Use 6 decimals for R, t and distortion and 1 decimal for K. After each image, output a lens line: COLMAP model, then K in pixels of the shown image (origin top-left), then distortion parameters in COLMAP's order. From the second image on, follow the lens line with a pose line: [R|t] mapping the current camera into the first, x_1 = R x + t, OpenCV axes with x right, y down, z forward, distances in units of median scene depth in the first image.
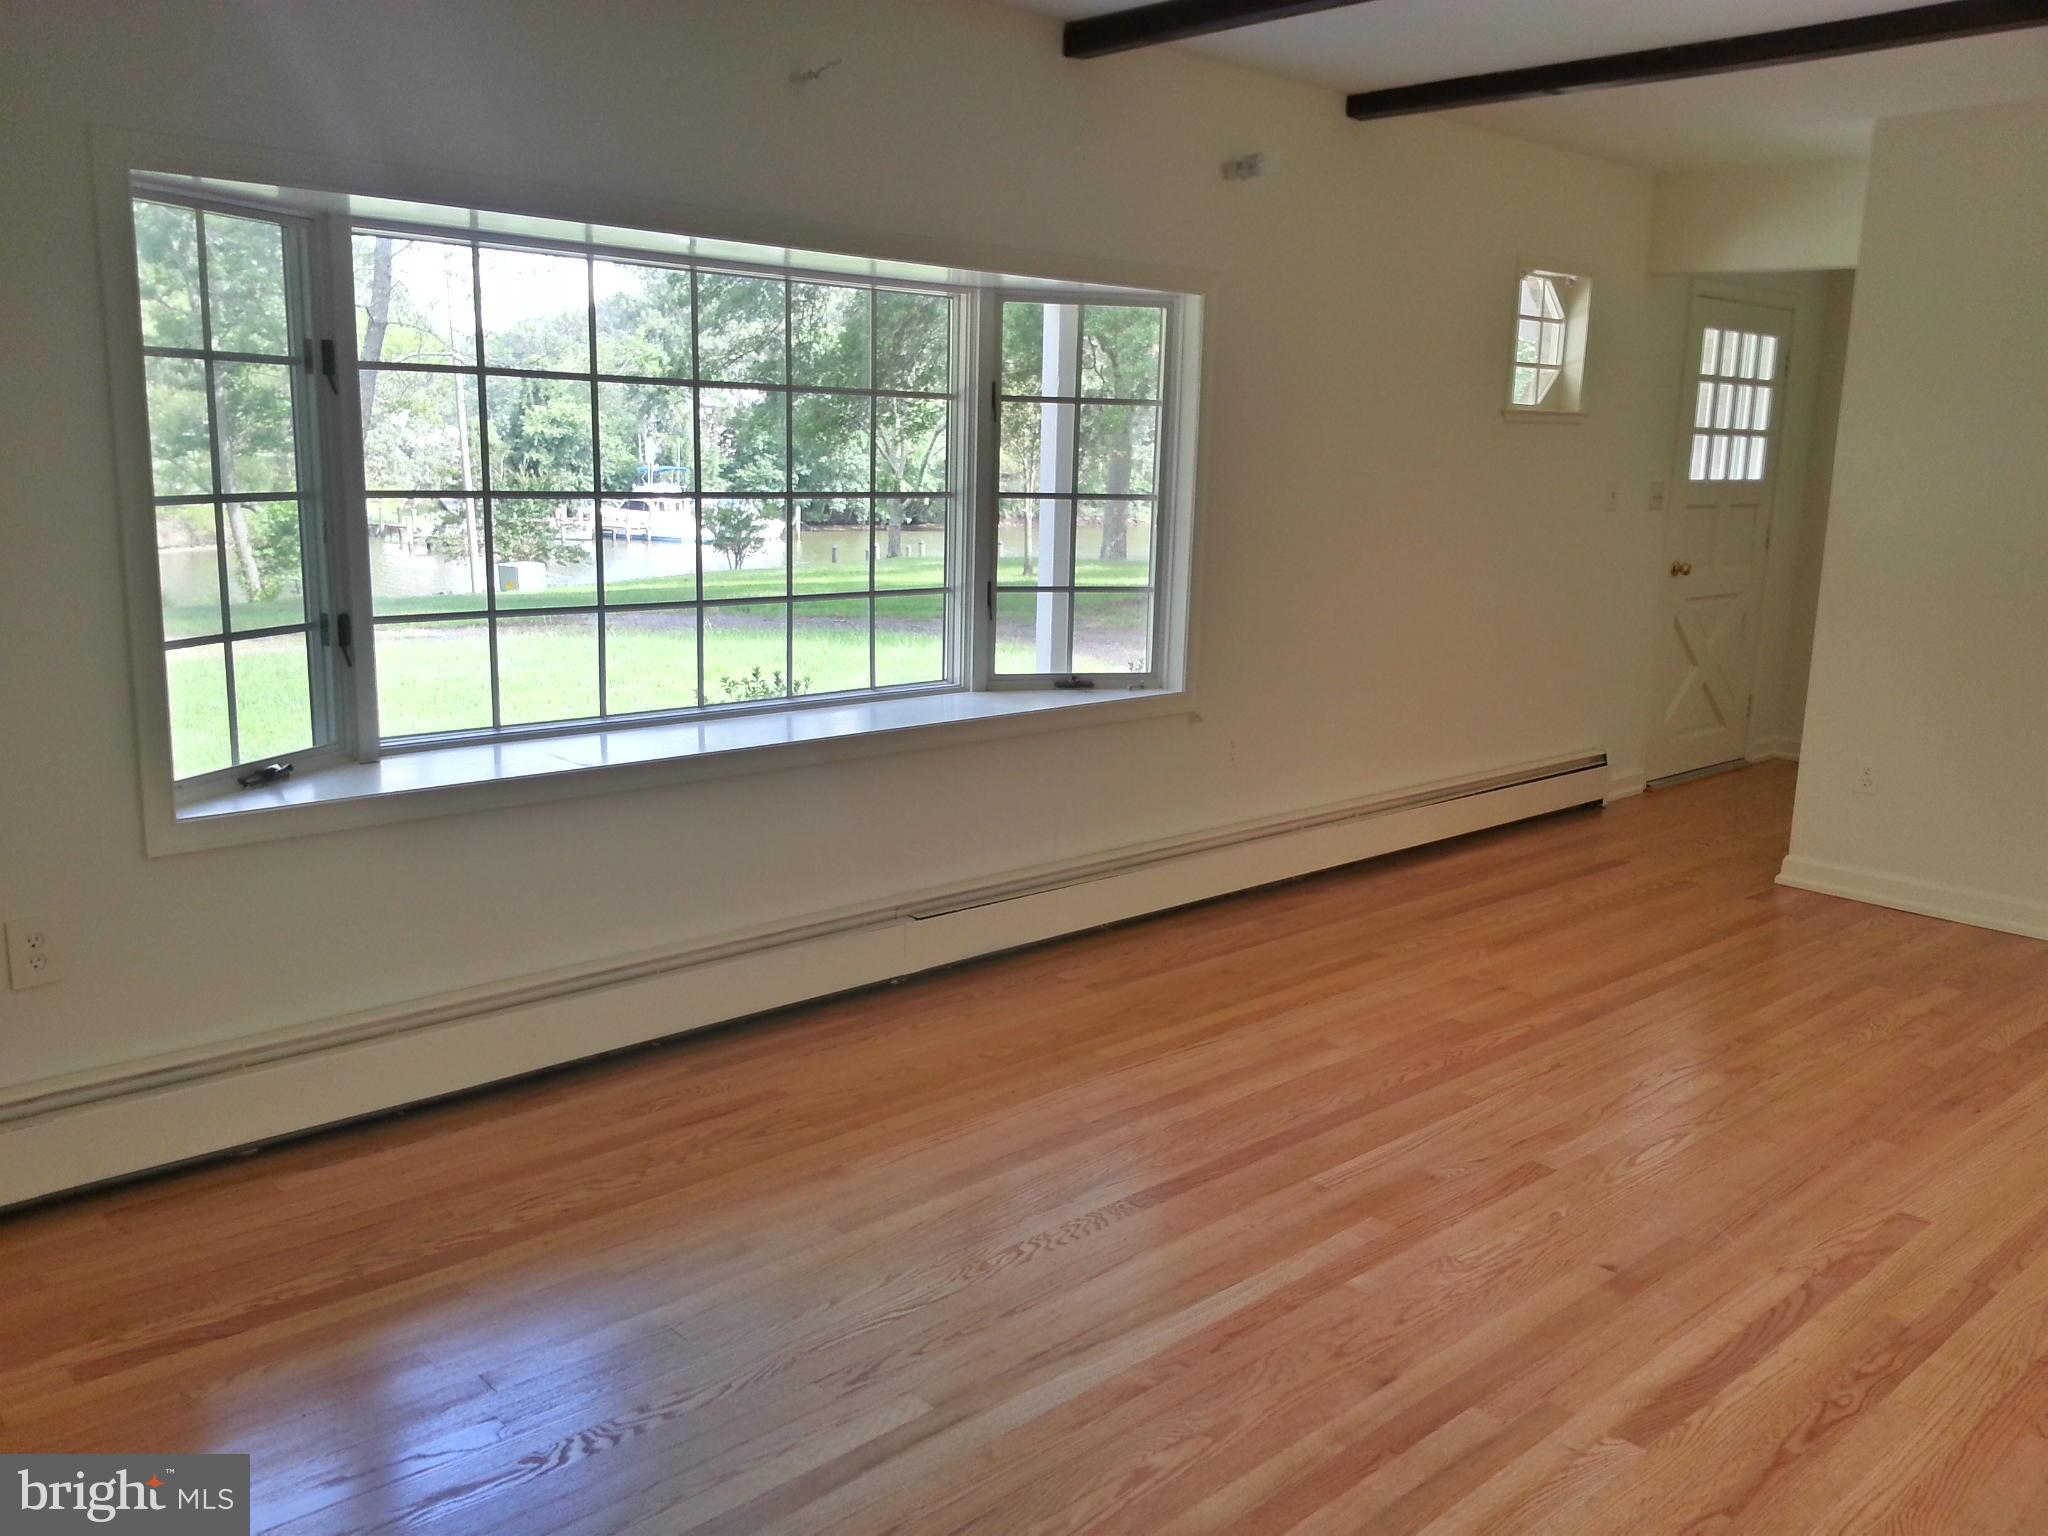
lens RADIAL K [[1679.0, 0, 1024.0], [0, 1679.0, 768.0], [0, 0, 1]] dist [-0.003422, -0.010445]
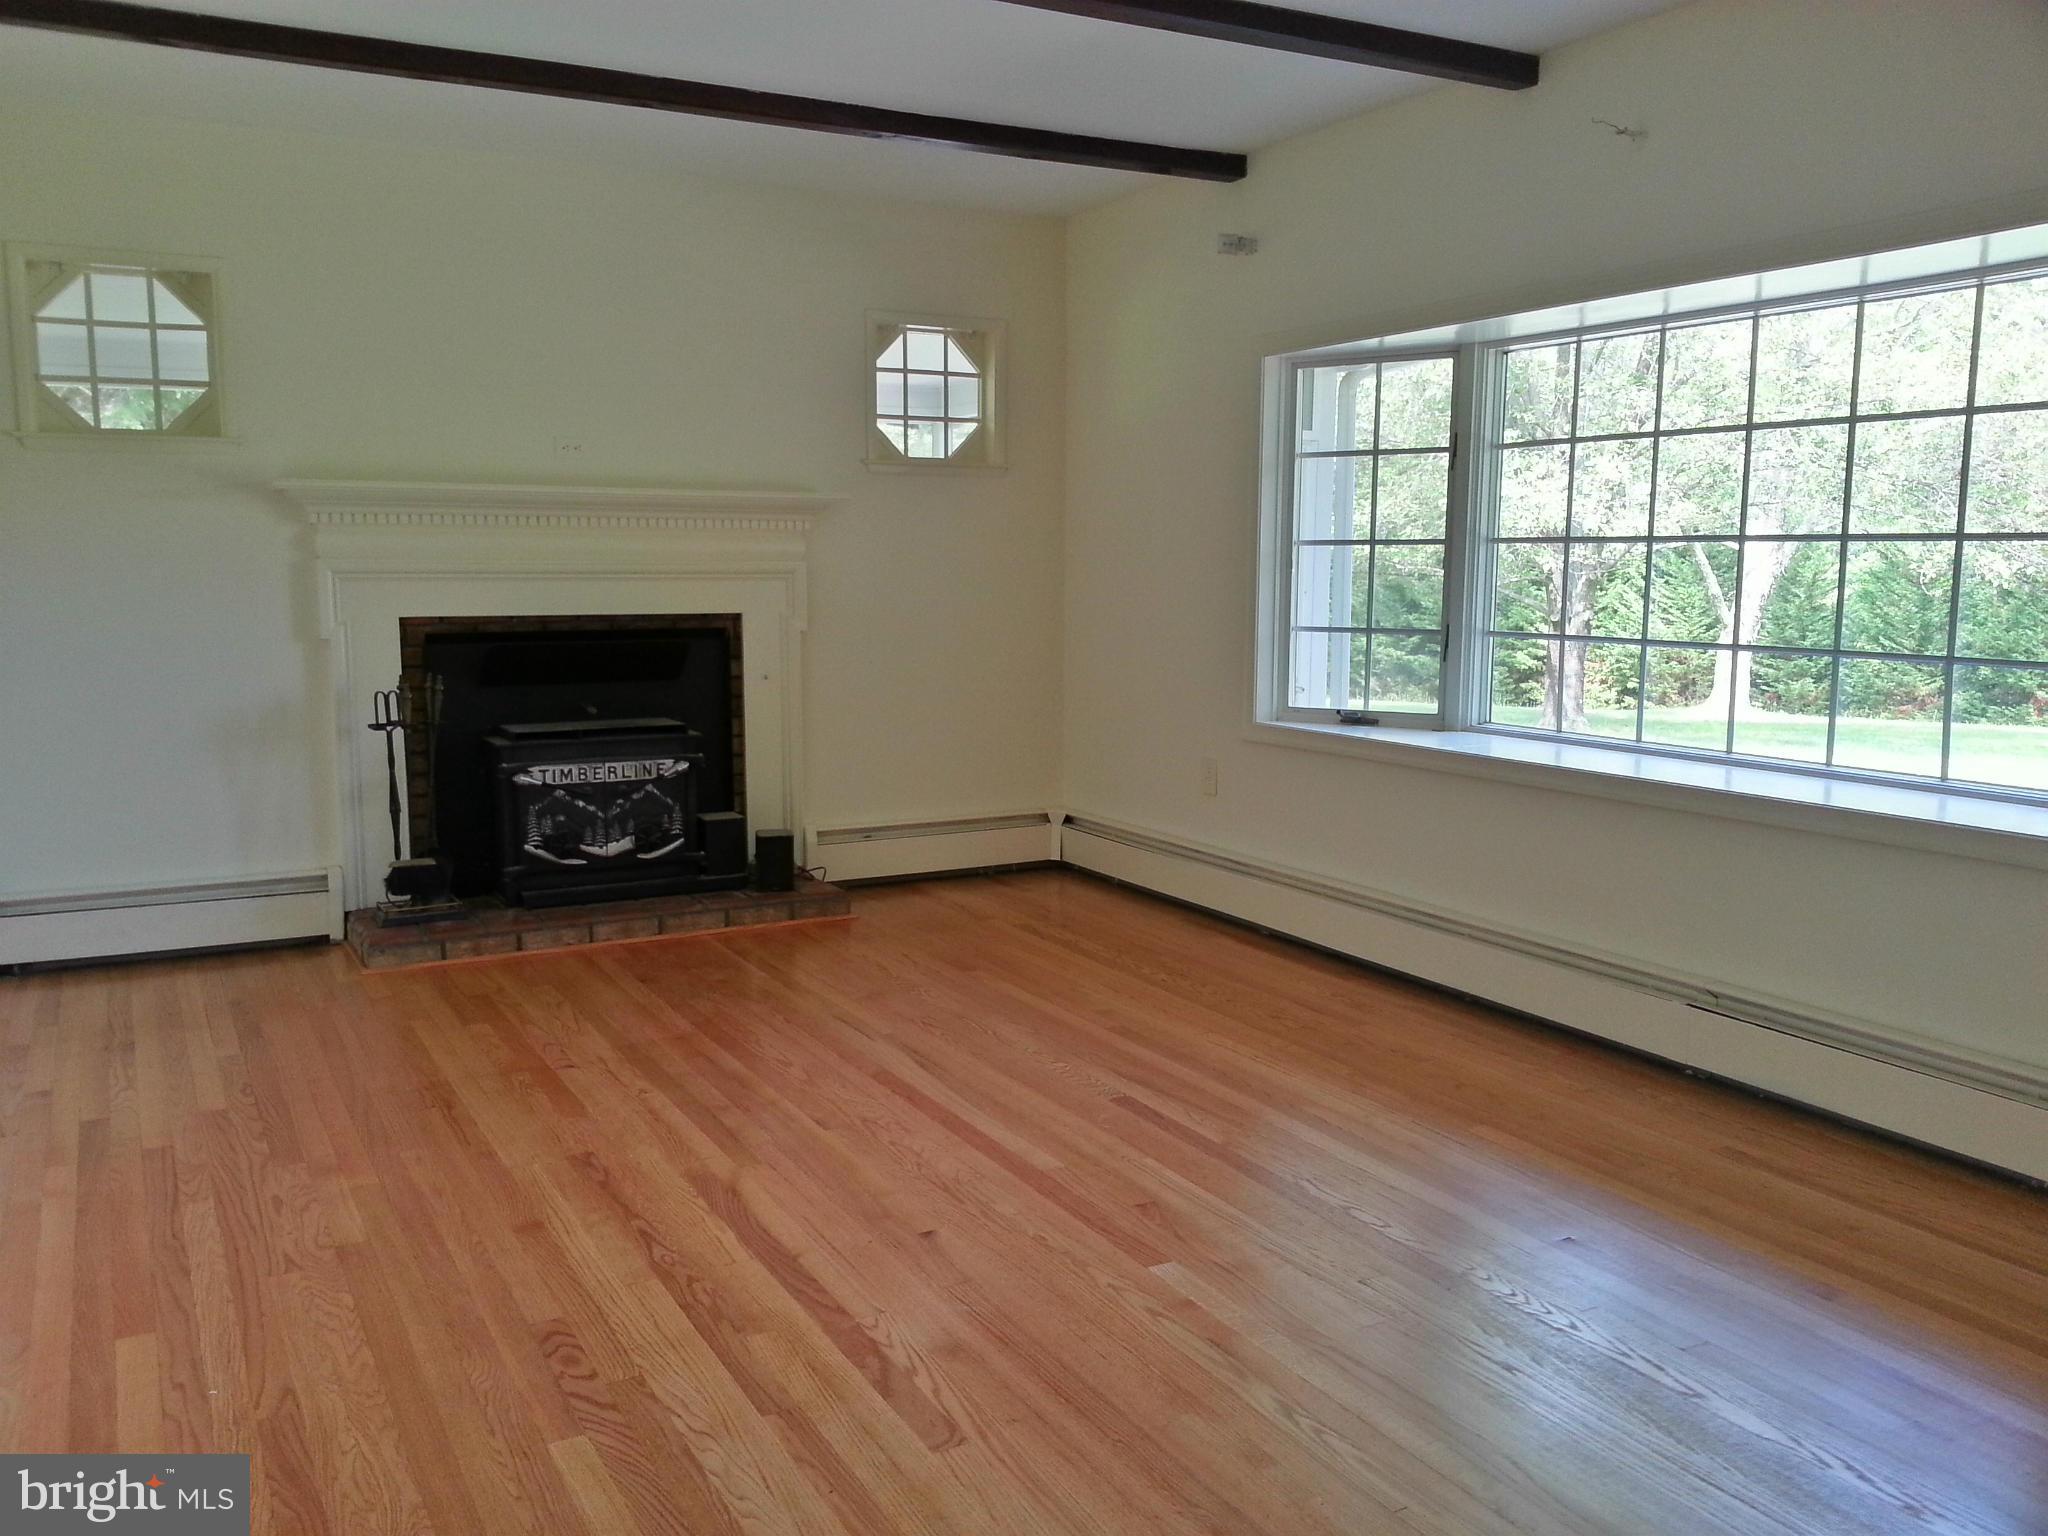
lens RADIAL K [[1703.0, 0, 1024.0], [0, 1703.0, 768.0], [0, 0, 1]] dist [0.237594, -0.003891]
pose [[-0.247489, 0.115708, -0.961957, 1.132504], [-0.174890, 0.971200, 0.161815, -0.153641], [0.952976, 0.208284, -0.220125, 1.023744]]
